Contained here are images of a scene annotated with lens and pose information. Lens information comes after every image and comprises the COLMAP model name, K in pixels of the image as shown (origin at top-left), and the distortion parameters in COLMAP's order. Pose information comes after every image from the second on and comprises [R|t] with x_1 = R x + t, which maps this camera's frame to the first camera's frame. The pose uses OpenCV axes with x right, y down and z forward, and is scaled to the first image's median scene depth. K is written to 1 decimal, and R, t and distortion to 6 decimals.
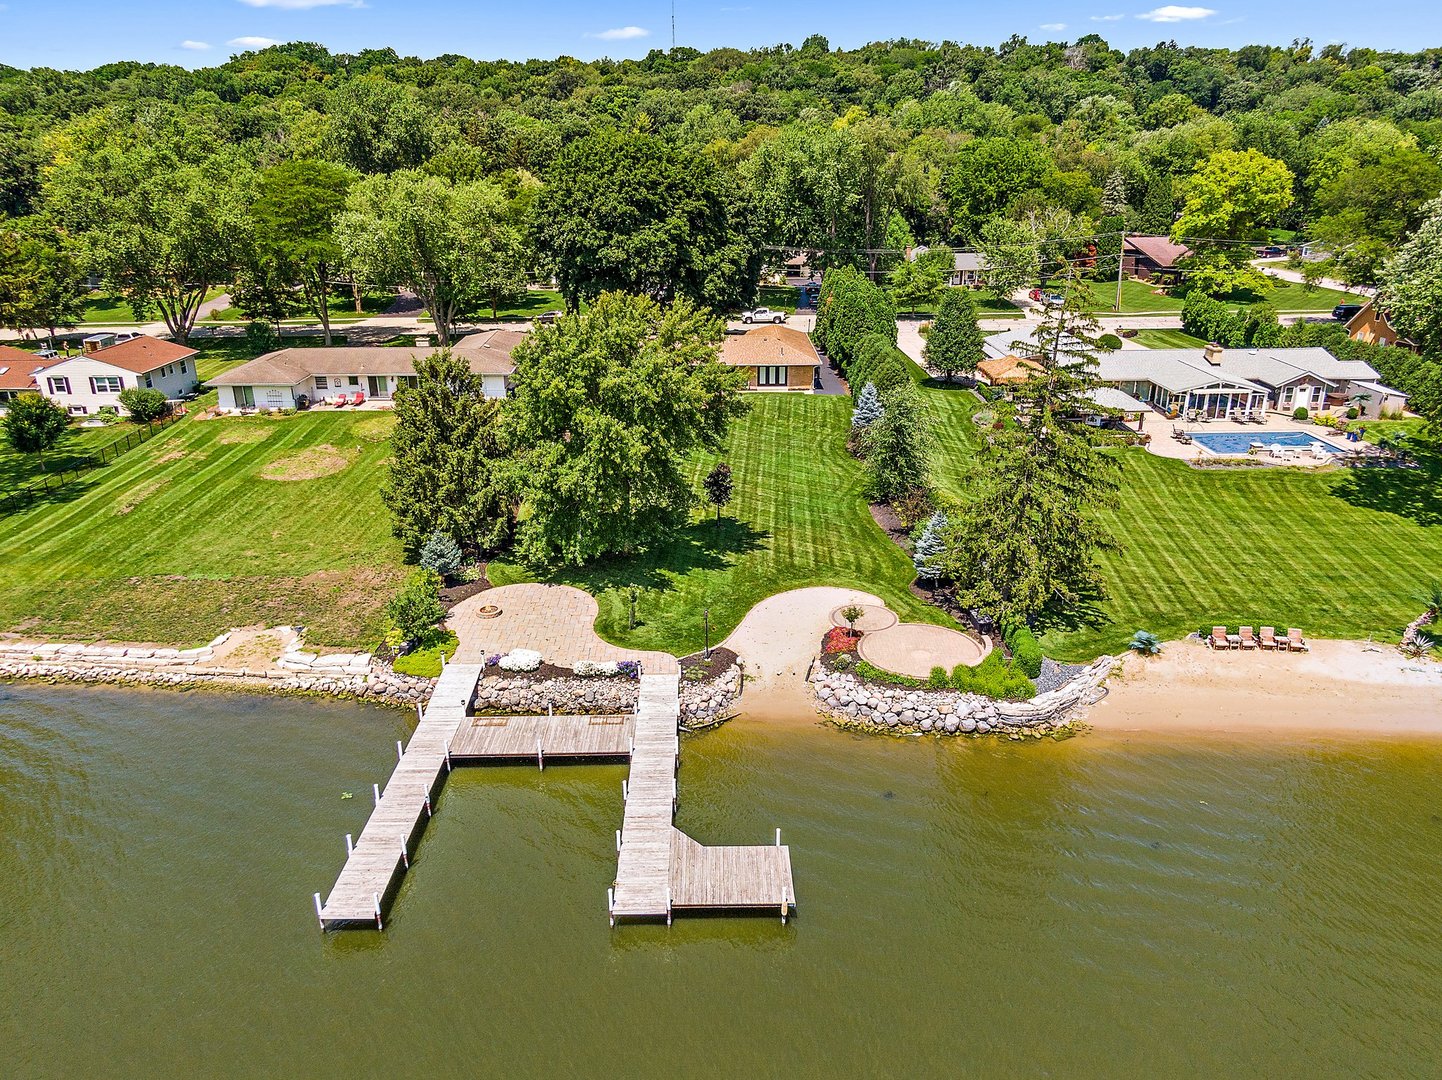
lens RADIAL K [[1039.2, 0, 721.0], [0, 1039.2, 540.0], [0, 0, 1]] dist [0.073640, -0.140820]
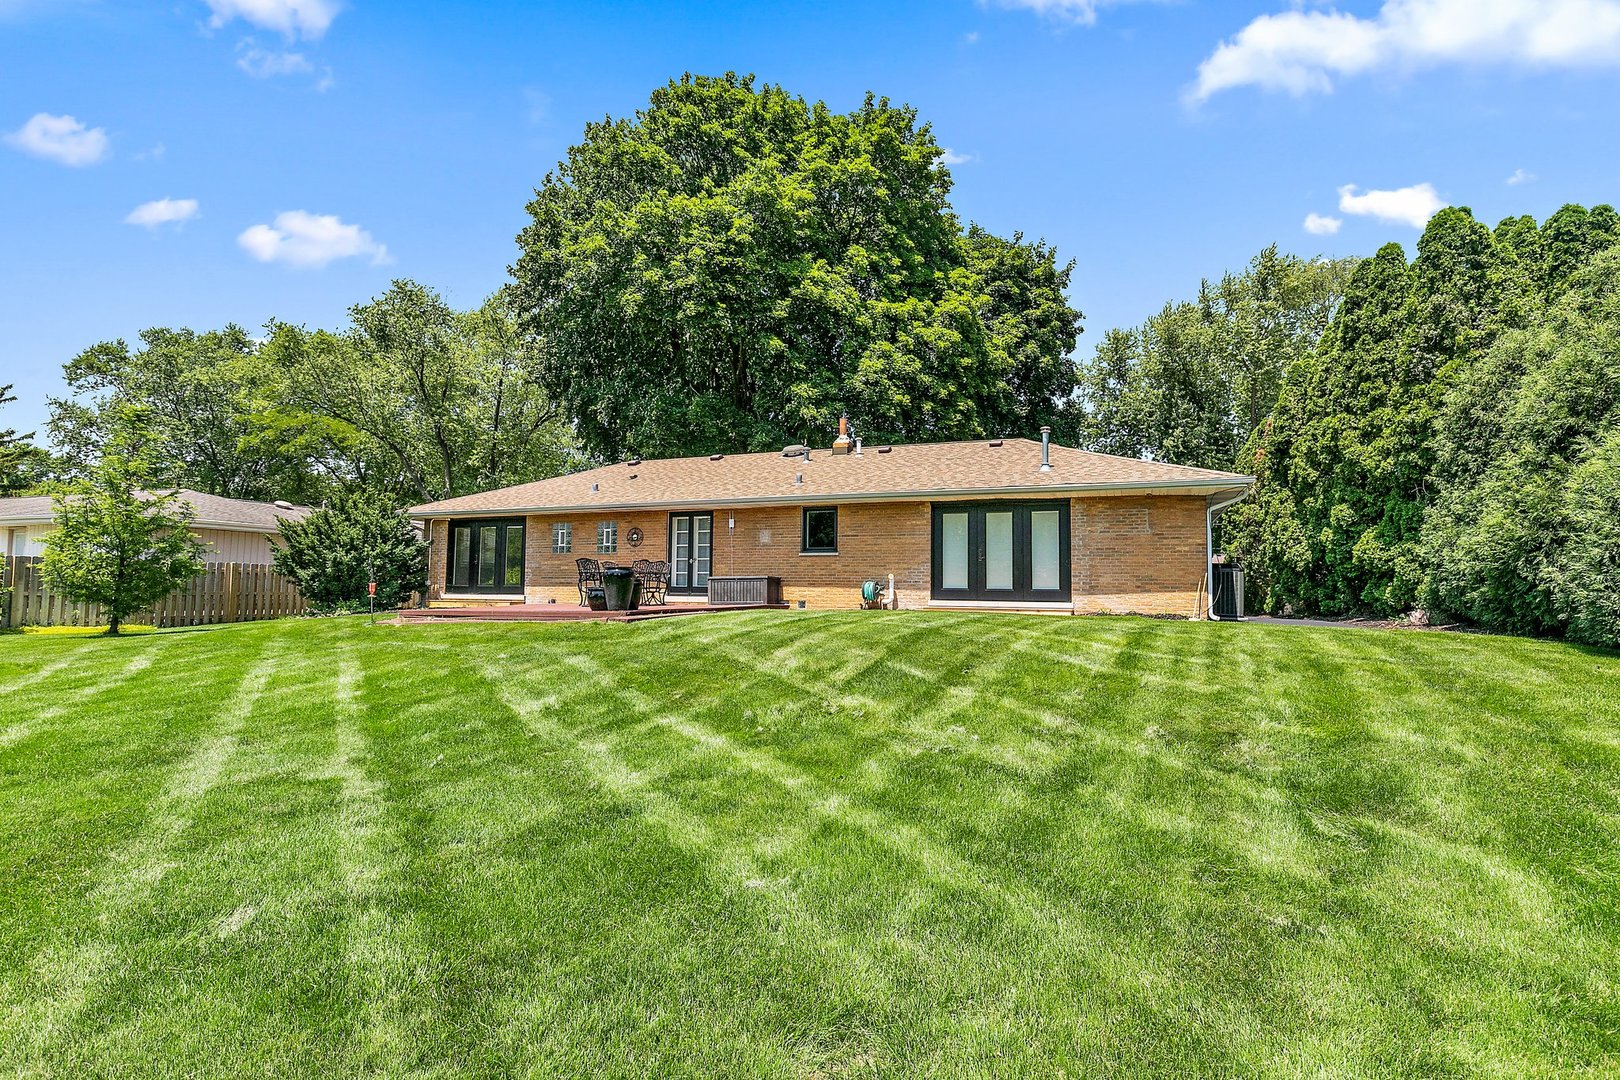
lens RADIAL K [[806.0, 0, 806.8], [0, 806.0, 549.5], [0, 0, 1]] dist [0.005208, -0.010116]
pose [[0.921111, -0.002820, -0.389291, 0.082959], [-0.156639, 0.912774, -0.377238, -0.093314], [0.356398, 0.408456, 0.840324, 0.896766]]
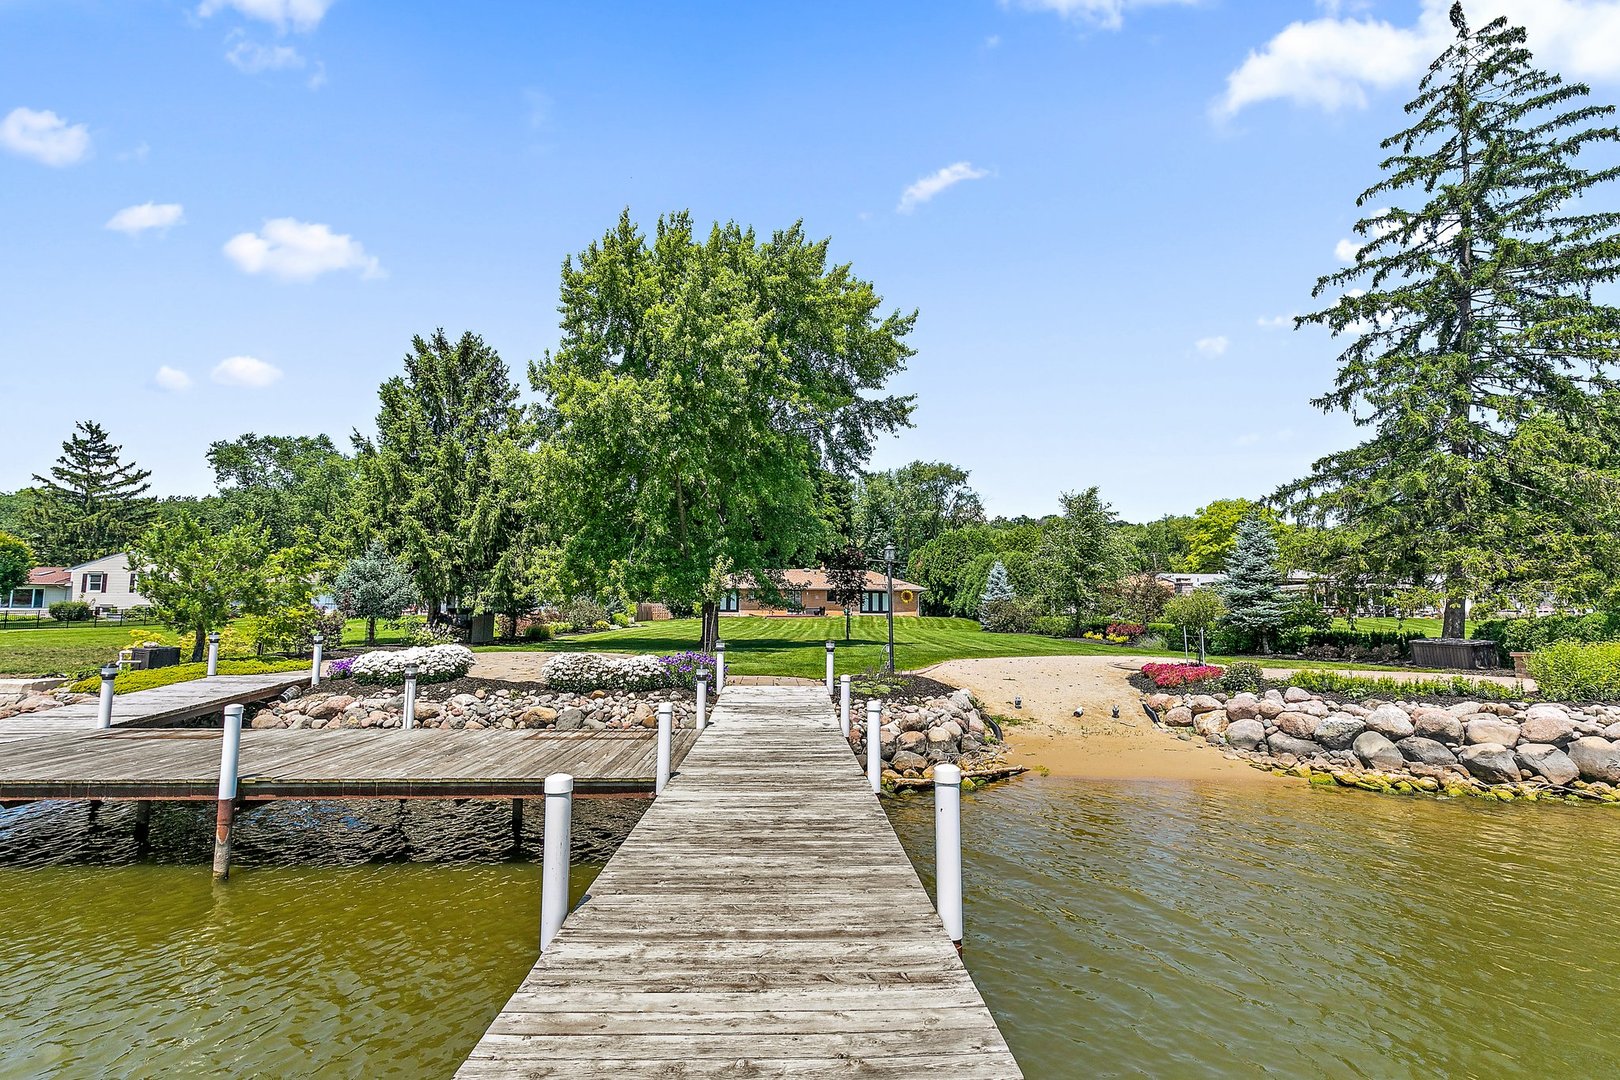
lens RADIAL K [[753.4, 0, 816.7], [0, 753.4, 537.6], [0, 0, 1]] dist [0.000967, 0.000020]
pose [[0.999517, 0.018359, 0.025089, -0.024259], [-0.005180, 0.894079, -0.447879, 0.106499], [-0.030655, 0.447532, 0.893742, 0.377865]]
